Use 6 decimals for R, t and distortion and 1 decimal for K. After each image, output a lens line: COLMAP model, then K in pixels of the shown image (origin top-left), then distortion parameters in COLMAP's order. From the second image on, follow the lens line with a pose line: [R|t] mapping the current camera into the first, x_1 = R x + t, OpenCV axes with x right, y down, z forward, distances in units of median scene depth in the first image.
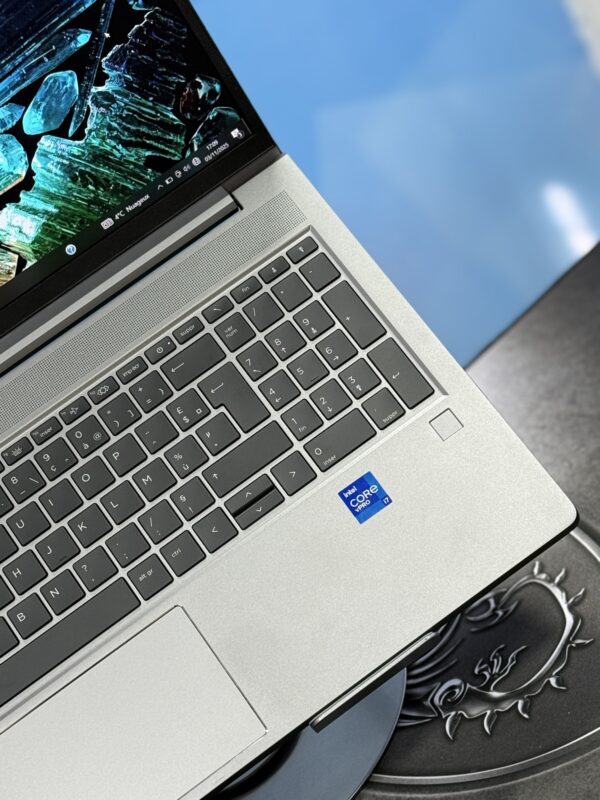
lens RADIAL K [[1675.2, 0, 300.0], [0, 1675.2, 400.0], [0, 0, 1]] dist [0.127190, 0.206908]
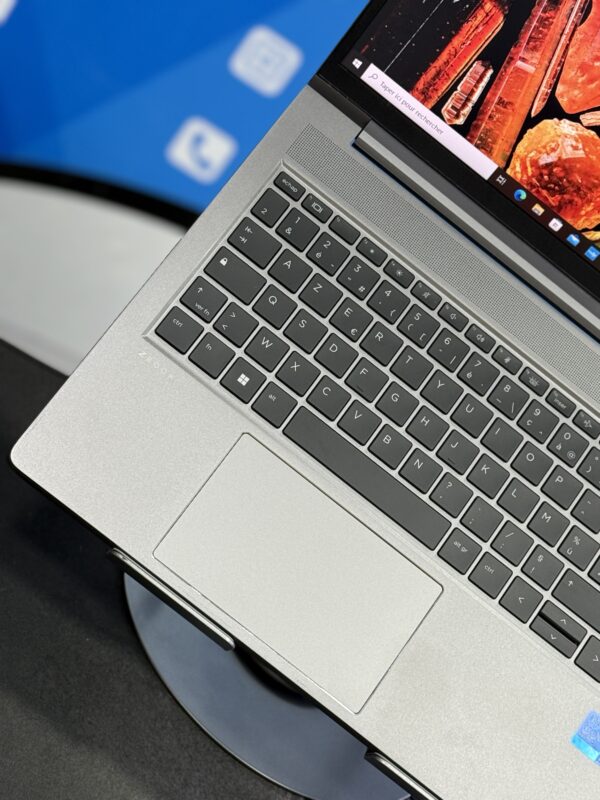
lens RADIAL K [[1699.9, 0, 300.0], [0, 1699.9, 400.0], [0, 0, 1]] dist [0.051178, 0.110268]
pose [[0.274168, 0.961606, -0.012098, -0.184767], [-0.960953, 0.274429, 0.035472, 0.132428], [0.037430, 0.001900, 0.999297, -0.020110]]
